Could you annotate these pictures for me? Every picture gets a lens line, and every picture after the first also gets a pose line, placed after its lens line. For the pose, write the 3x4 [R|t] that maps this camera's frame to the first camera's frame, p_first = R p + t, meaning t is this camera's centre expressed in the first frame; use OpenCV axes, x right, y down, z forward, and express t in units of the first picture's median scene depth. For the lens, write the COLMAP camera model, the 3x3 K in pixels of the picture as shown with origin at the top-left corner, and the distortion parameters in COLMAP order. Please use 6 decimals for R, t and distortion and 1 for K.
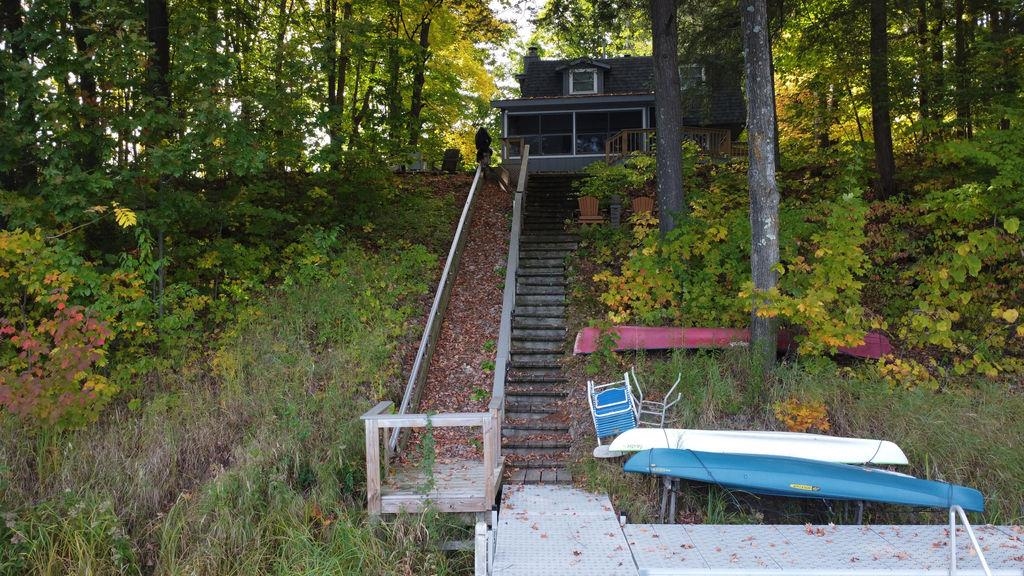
lens RADIAL K [[768.6, 0, 512.0], [0, 768.6, 288.0], [0, 0, 1]] dist [-0.008909, -0.002917]
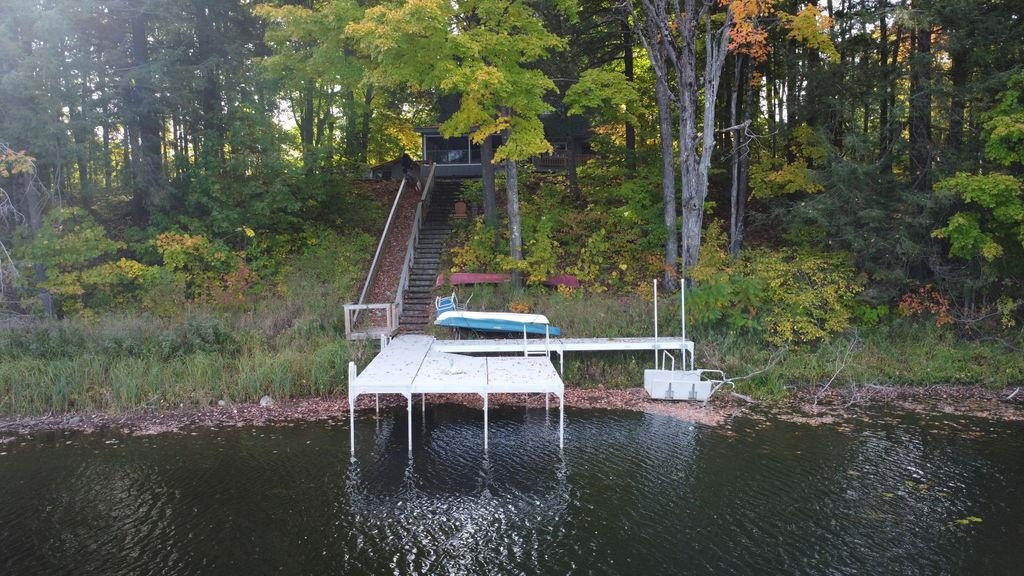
lens RADIAL K [[762.7, 0, 512.0], [0, 762.7, 288.0], [0, 0, 1]] dist [-0.004129, 0.003070]
pose [[0.998460, -0.007727, 0.054940, 0.163762], [0.004187, 0.997924, 0.064273, -0.044667], [-0.055323, -0.063944, 0.996419, -1.105956]]
